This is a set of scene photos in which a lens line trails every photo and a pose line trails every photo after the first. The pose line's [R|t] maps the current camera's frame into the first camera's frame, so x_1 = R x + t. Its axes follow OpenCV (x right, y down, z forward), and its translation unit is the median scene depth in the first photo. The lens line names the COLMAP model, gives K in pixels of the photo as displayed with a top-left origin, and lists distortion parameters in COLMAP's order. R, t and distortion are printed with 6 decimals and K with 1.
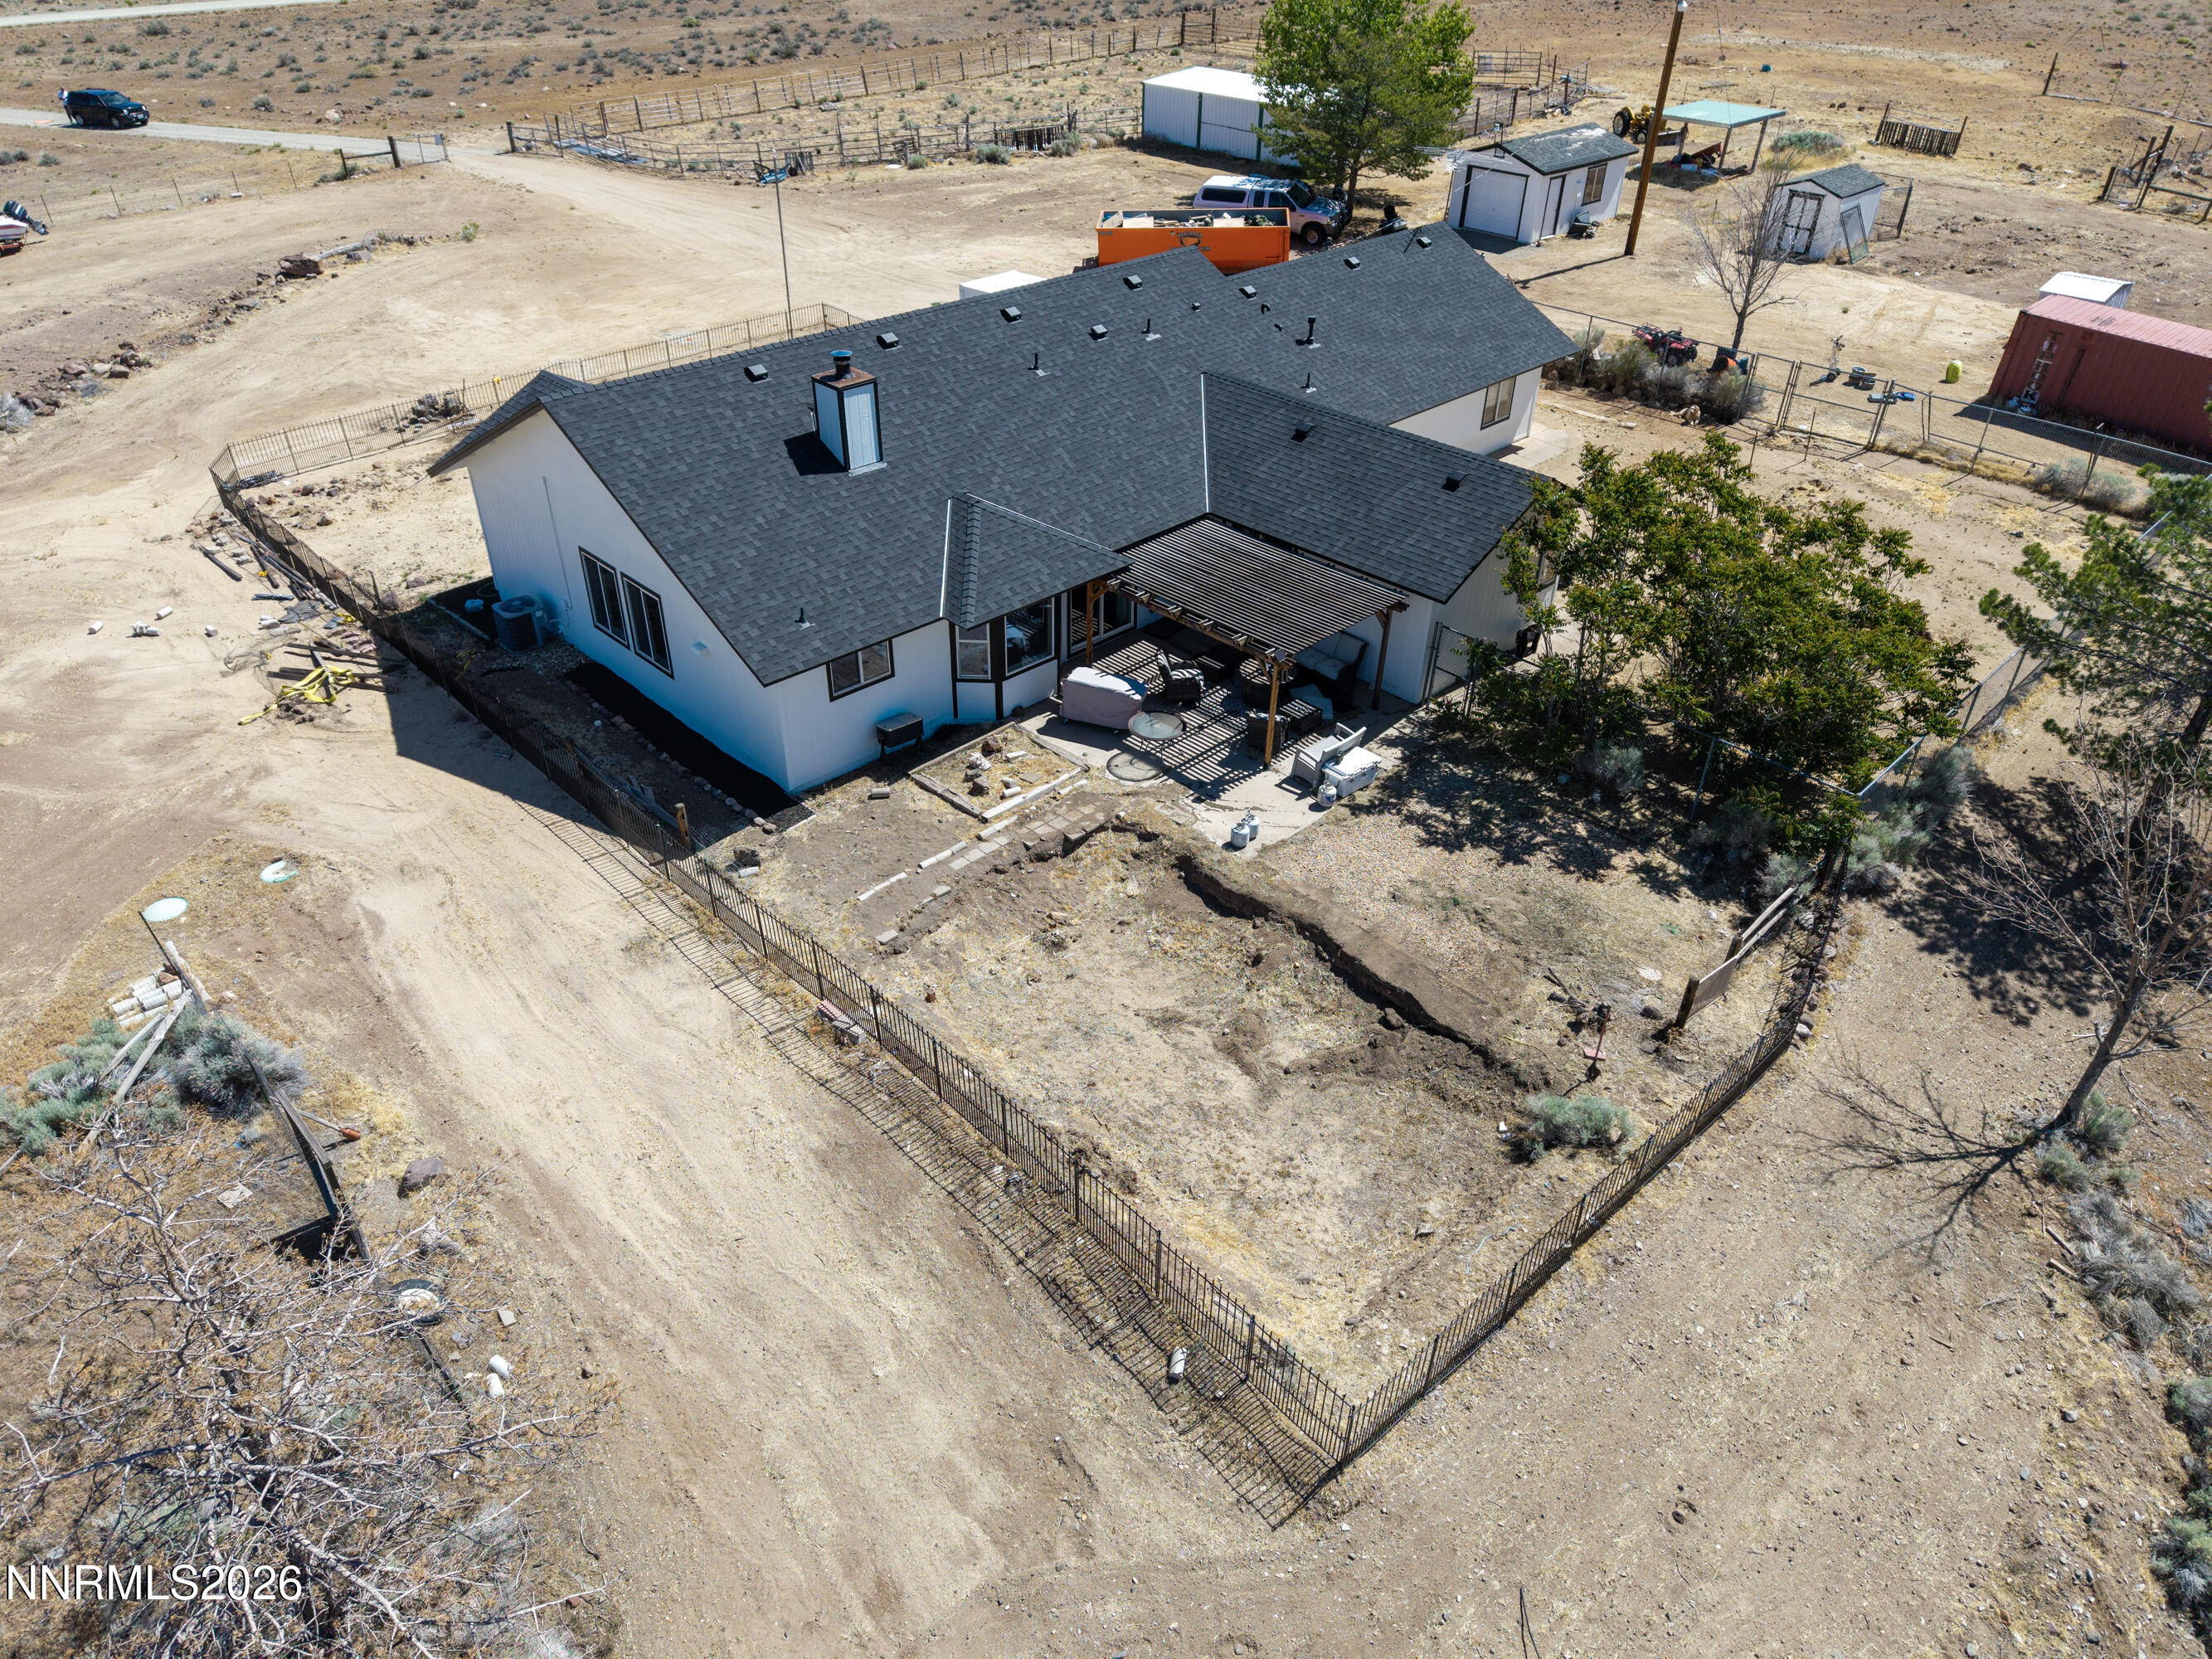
lens RADIAL K [[1469.0, 0, 1096.2], [0, 1469.0, 828.6], [0, 0, 1]] dist [0.008417, -0.004705]
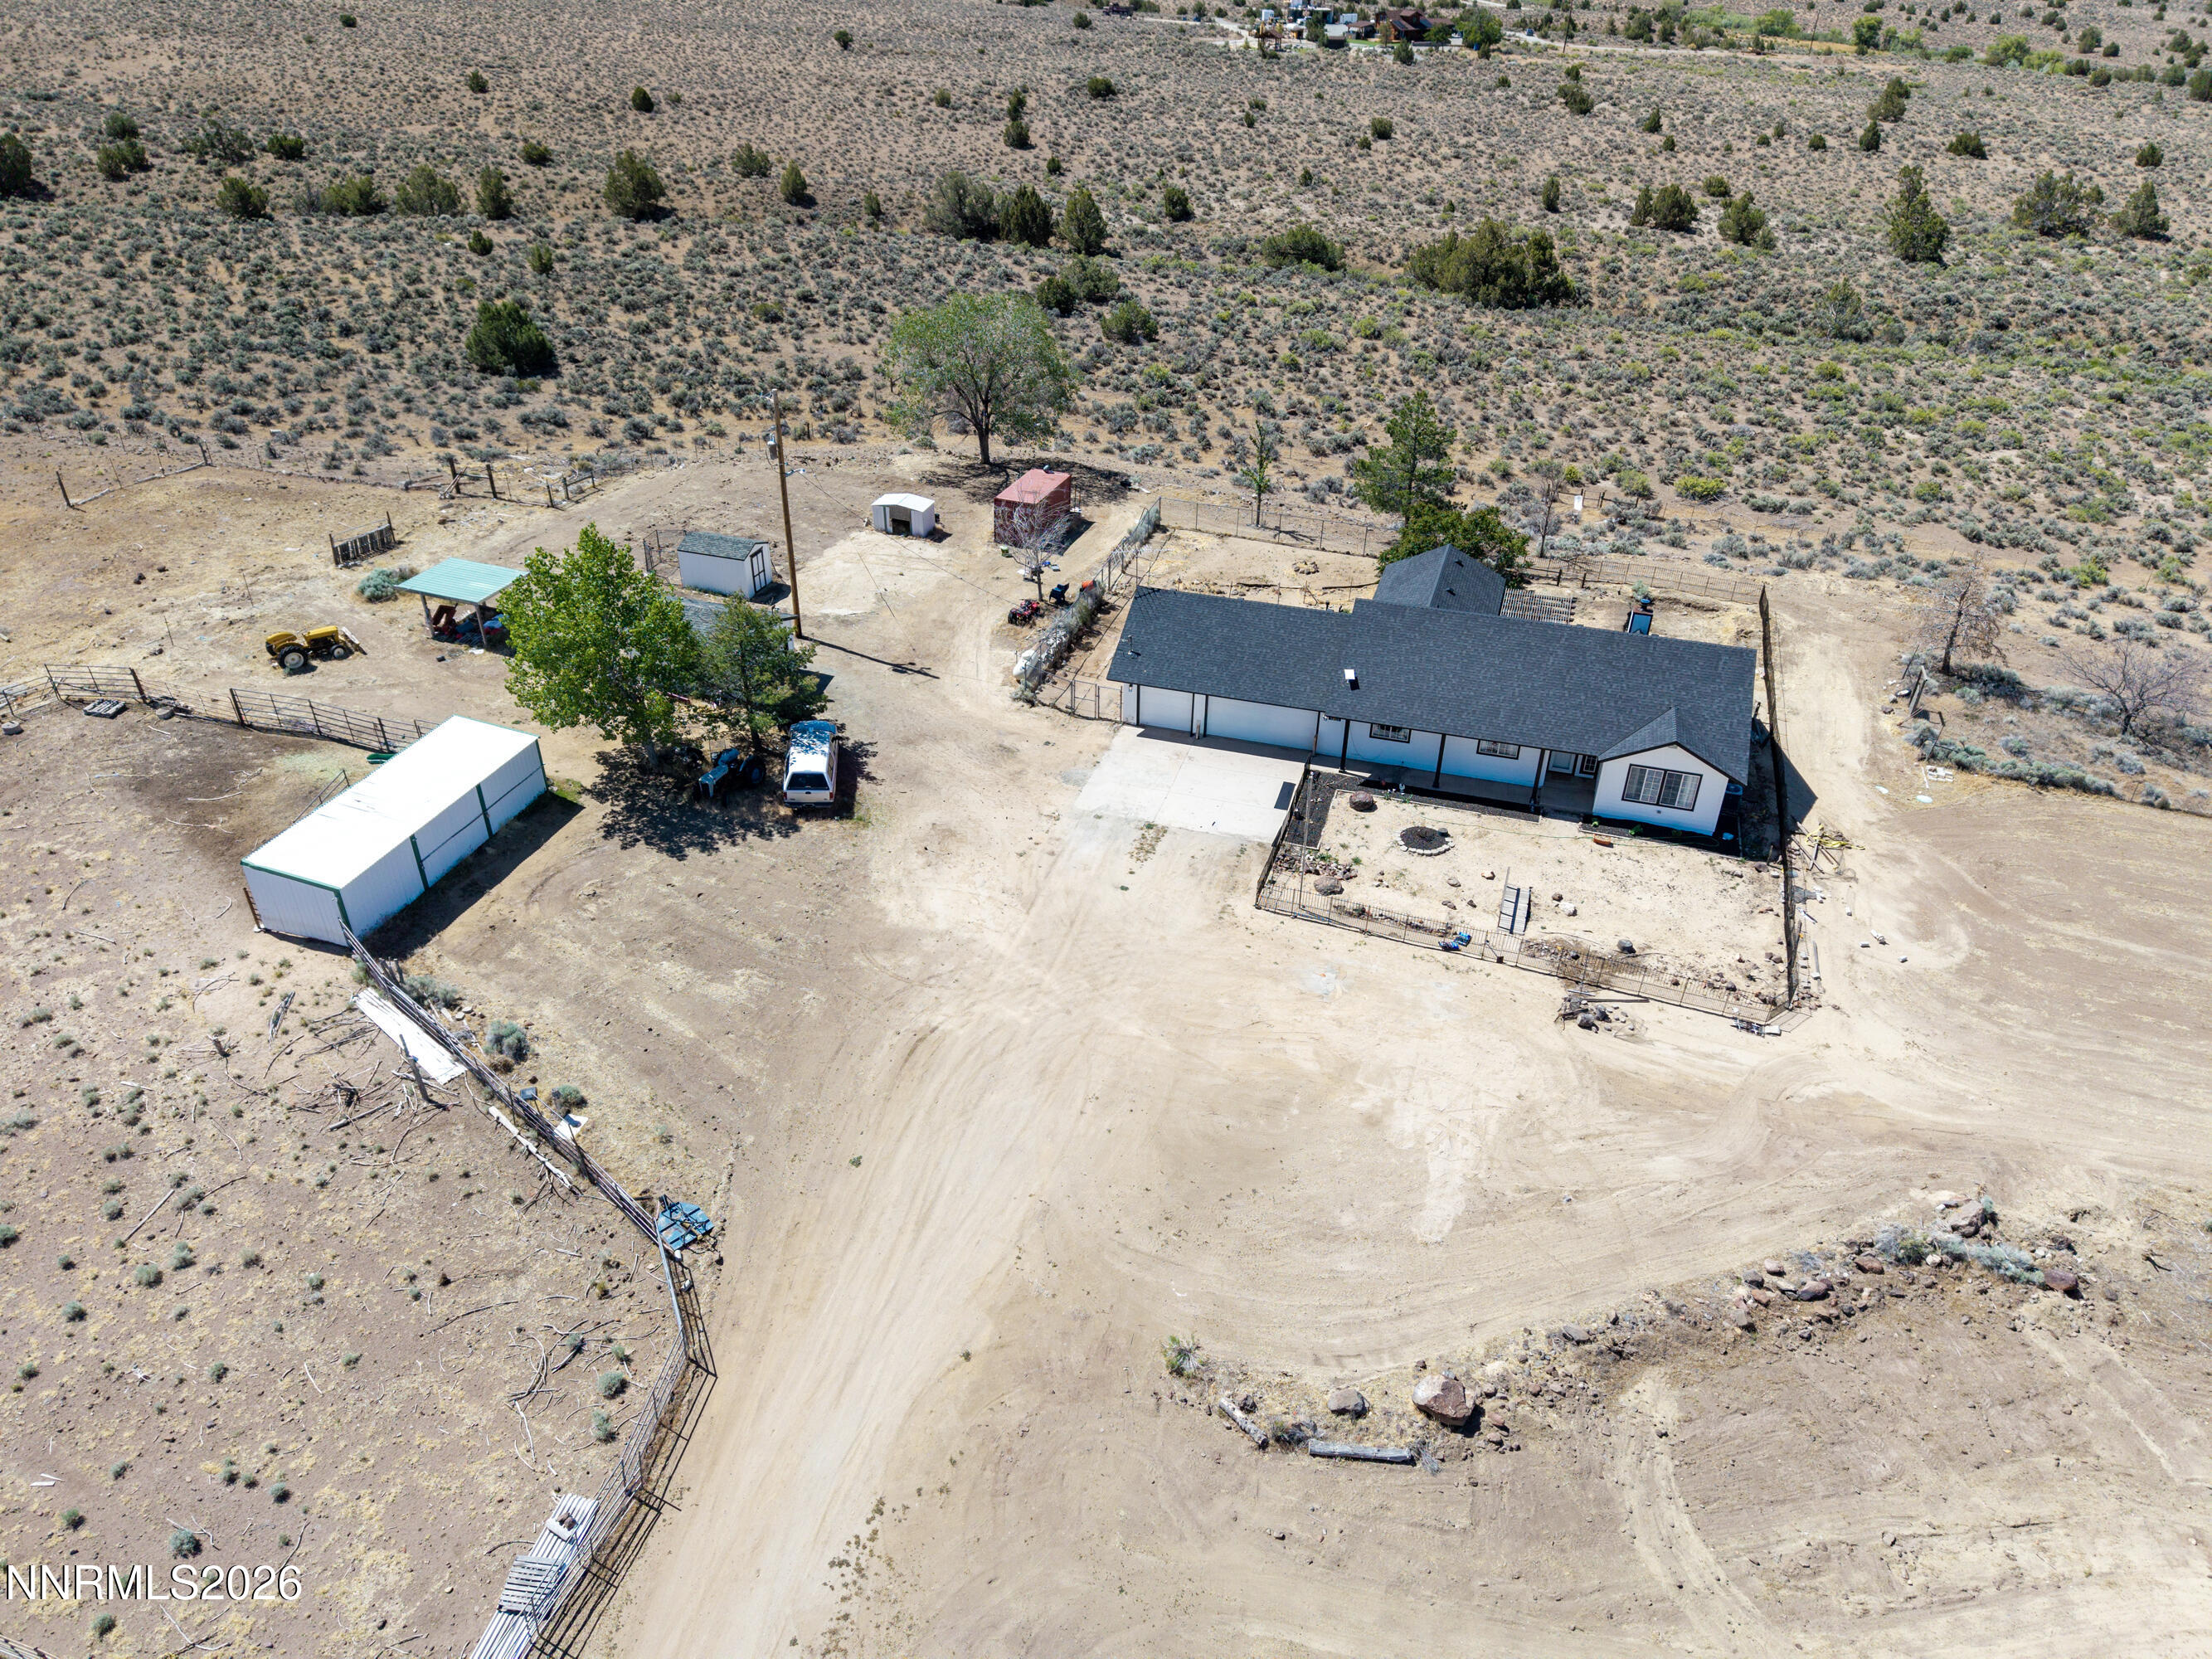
lens RADIAL K [[1482.1, 0, 1103.8], [0, 1482.1, 854.2], [0, 0, 1]] dist [-0.001199, -0.000993]
pose [[-0.470810, -0.500212, 0.726723, -1.388509], [0.486923, 0.539576, 0.686851, -1.770445], [-0.735693, 0.677234, -0.010473, 1.571862]]
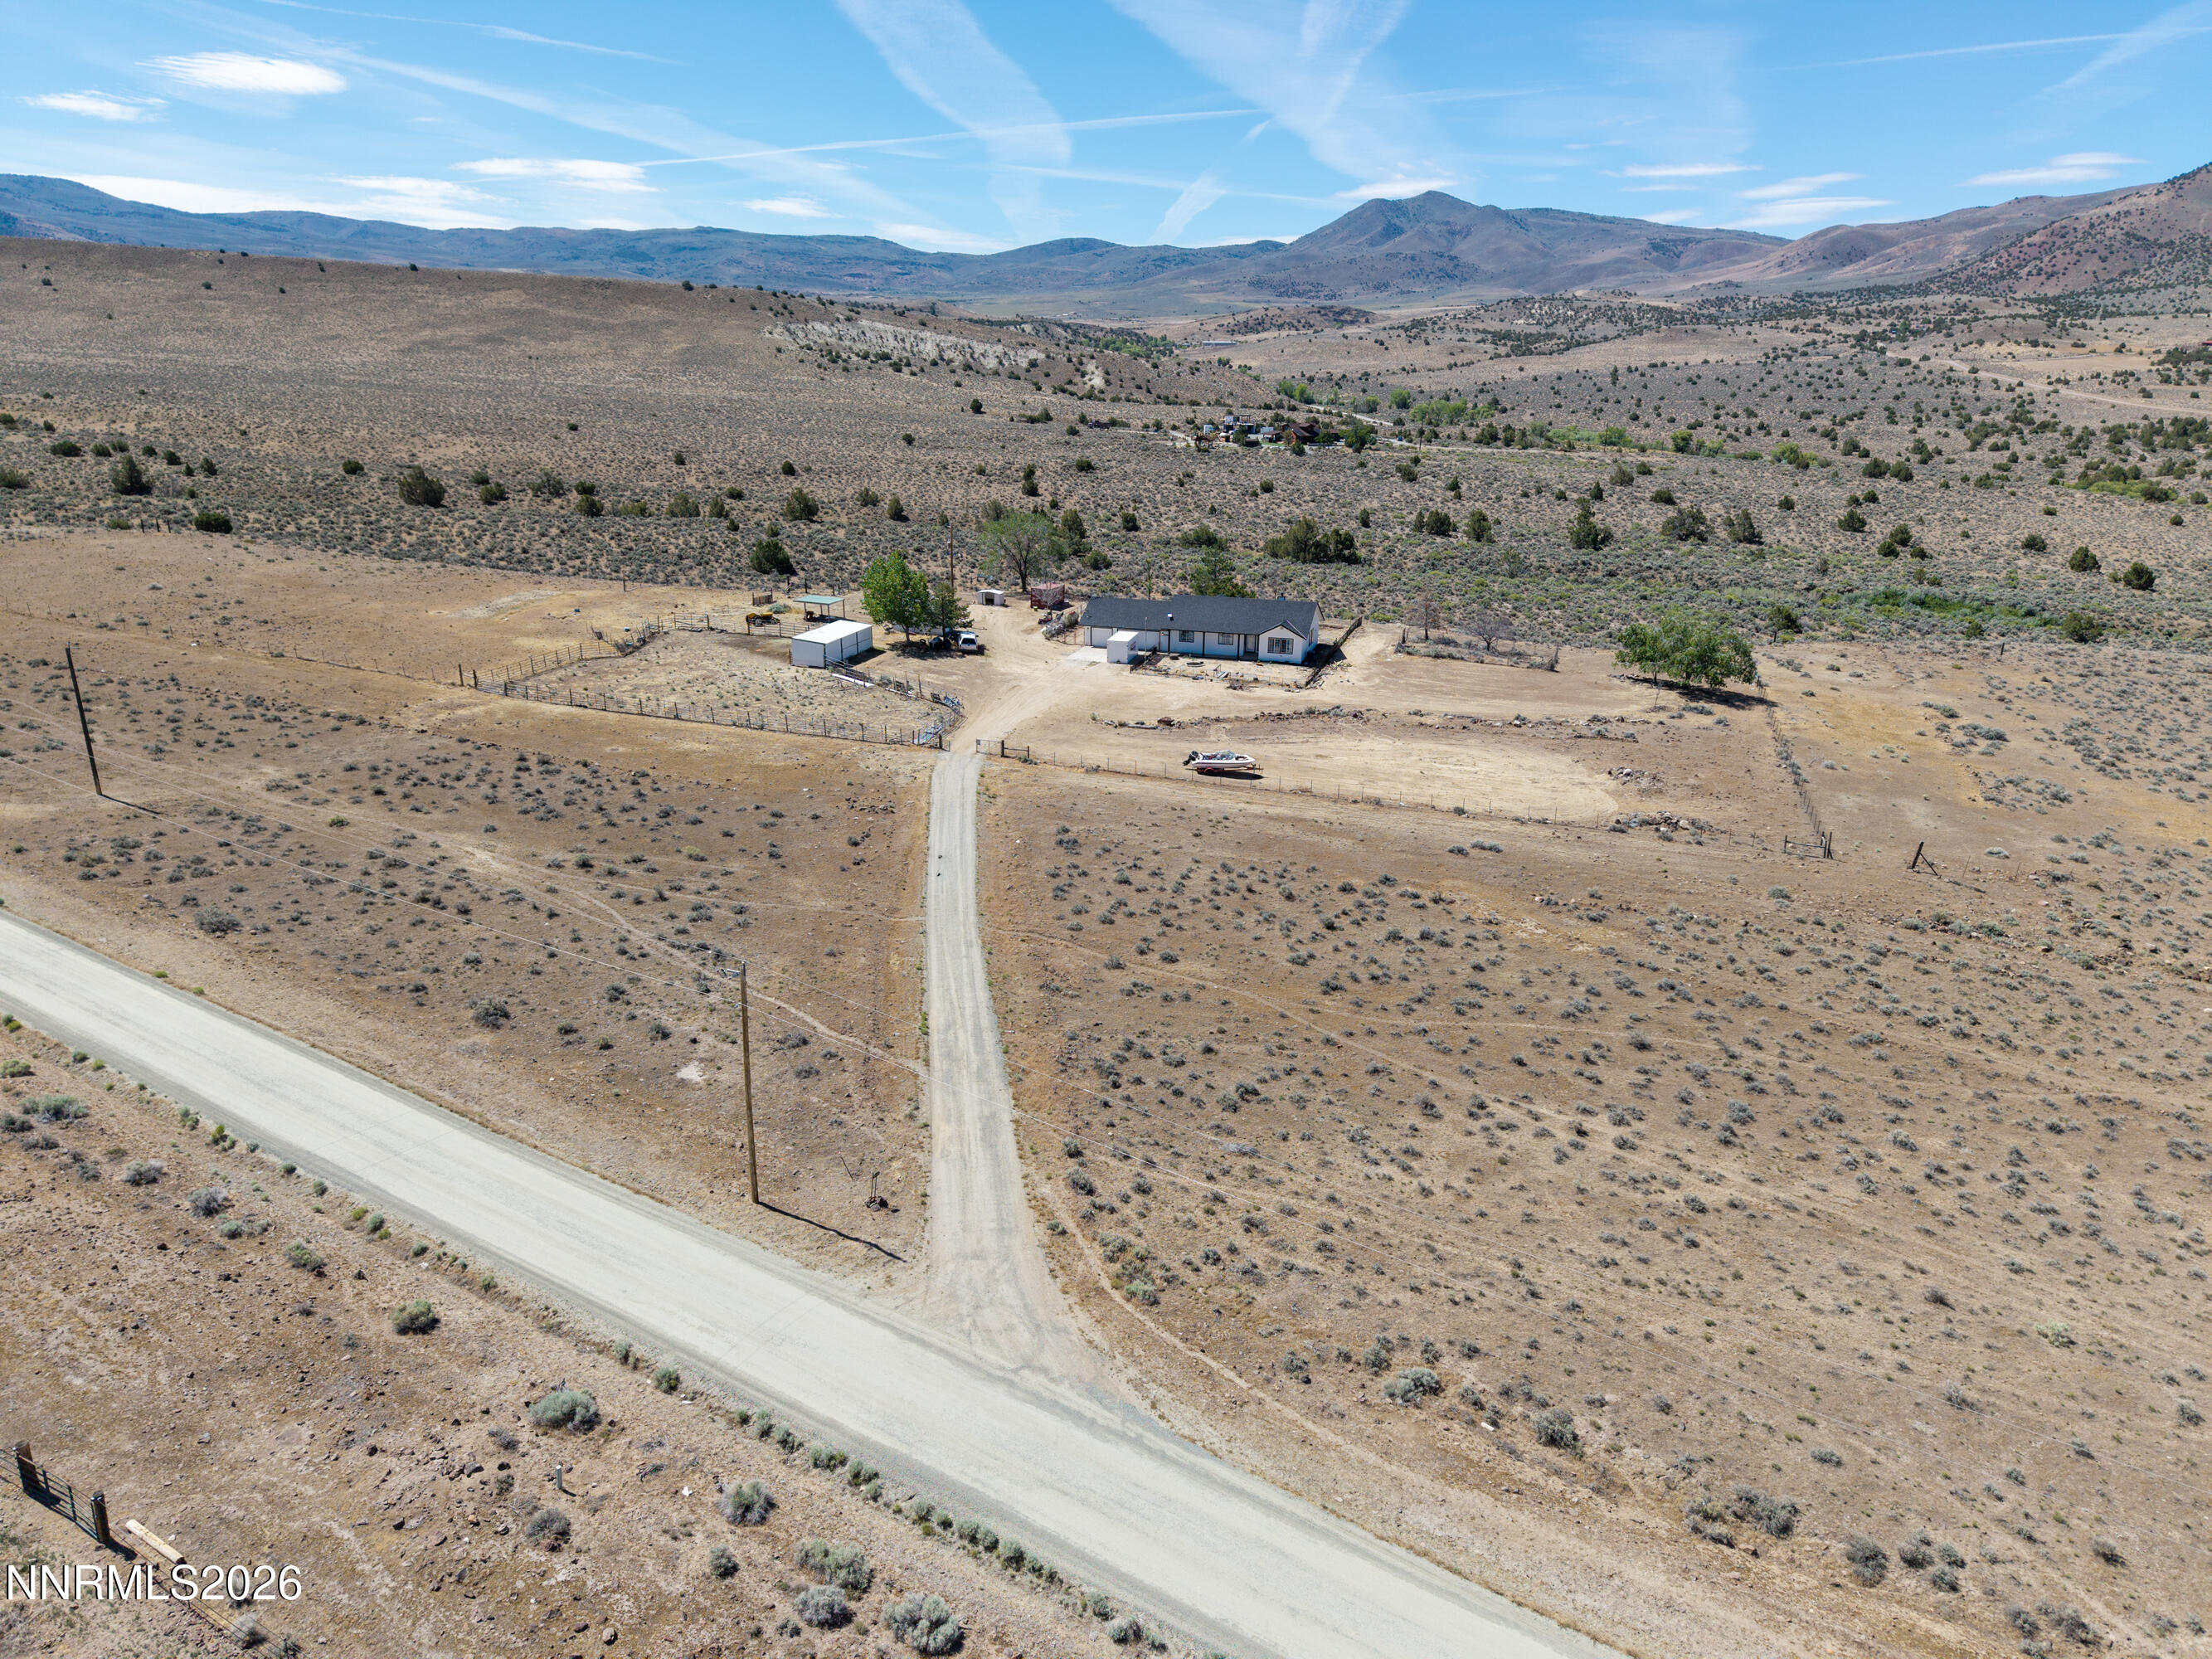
lens RADIAL K [[1494.7, 0, 1106.3], [0, 1494.7, 822.7], [0, 0, 1]] dist [0.022777, -0.031887]
pose [[-0.477933, -0.288403, 0.829701, -4.406209], [0.485609, 0.700344, 0.523165, -2.723618], [-0.731958, 0.652948, -0.194667, 2.787384]]
